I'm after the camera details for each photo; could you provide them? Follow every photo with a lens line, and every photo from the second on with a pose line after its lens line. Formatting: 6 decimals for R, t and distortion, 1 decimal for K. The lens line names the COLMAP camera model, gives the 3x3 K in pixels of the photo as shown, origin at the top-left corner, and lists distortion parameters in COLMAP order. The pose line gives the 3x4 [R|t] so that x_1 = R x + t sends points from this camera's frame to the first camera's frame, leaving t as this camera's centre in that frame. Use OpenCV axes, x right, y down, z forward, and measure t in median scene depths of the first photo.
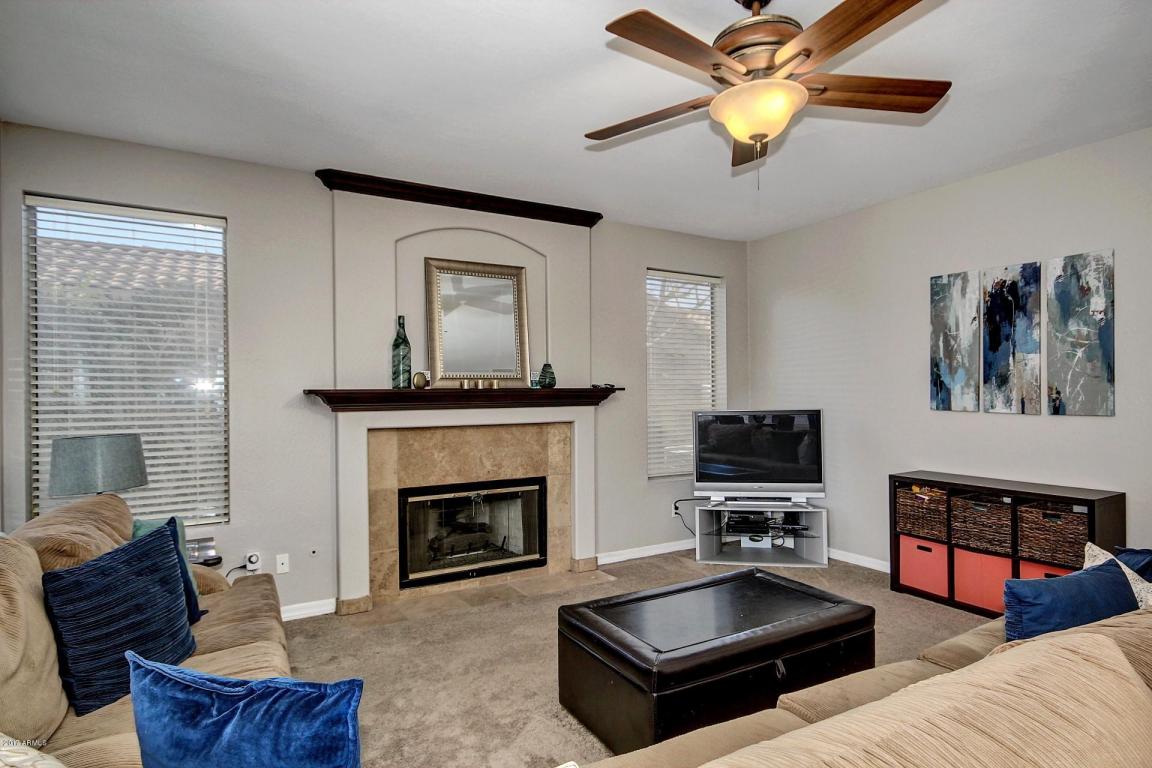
lens RADIAL K [[587.8, 0, 568.9], [0, 587.8, 391.4], [0, 0, 1]] dist [0.000457, 0.000870]
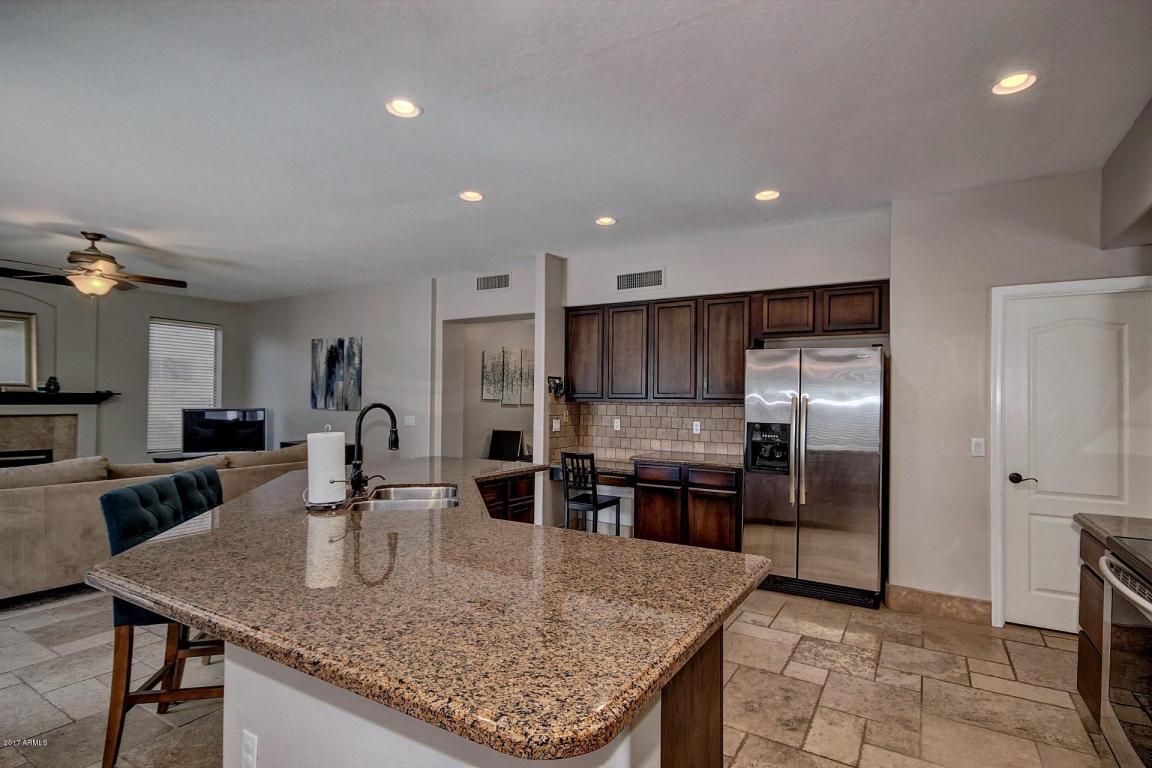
lens RADIAL K [[587.8, 0, 578.7], [0, 587.8, 395.4], [0, 0, 1]] dist [0.000457, 0.000870]
pose [[0.877878, 0.023164, 0.478324, 0.459995], [-0.016599, 0.999701, -0.017949, 0.007646], [-0.478597, 0.007817, 0.878000, -1.082582]]
